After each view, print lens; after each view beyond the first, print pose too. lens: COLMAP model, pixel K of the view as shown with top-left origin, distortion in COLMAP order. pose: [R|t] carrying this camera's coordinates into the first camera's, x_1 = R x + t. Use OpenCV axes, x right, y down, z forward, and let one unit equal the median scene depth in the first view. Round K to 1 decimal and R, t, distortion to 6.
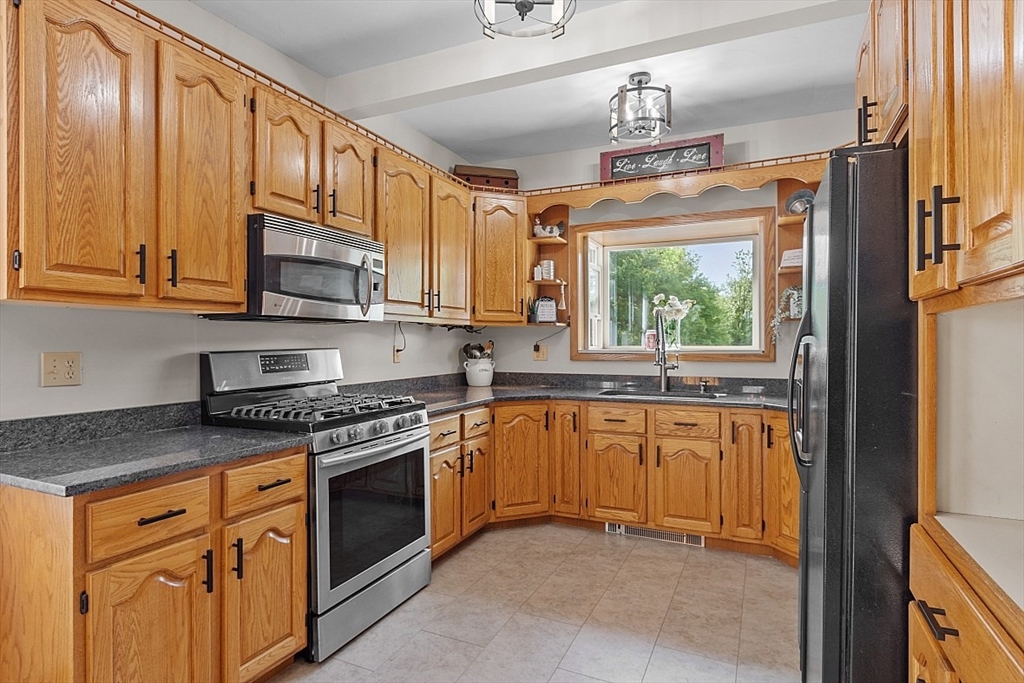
lens RADIAL K [[552.2, 0, 512.7], [0, 552.2, 341.0], [0, 0, 1]] dist [0.002110, 0.000076]
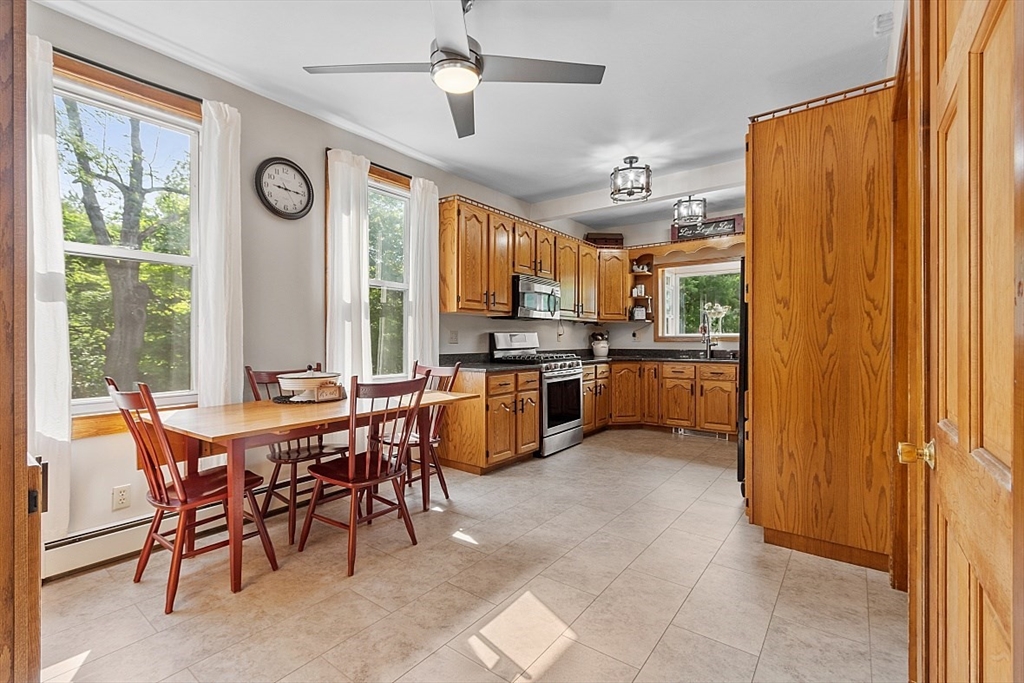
lens RADIAL K [[452.1, 0, 508.6], [0, 452.1, 340.7], [0, 0, 1]] dist [-0.002198, 0.000001]
pose [[0.975349, 0.001842, -0.220659, -0.034310], [-0.001045, 0.999992, 0.003730, 0.032330], [0.220664, -0.003408, 0.975344, -0.593127]]
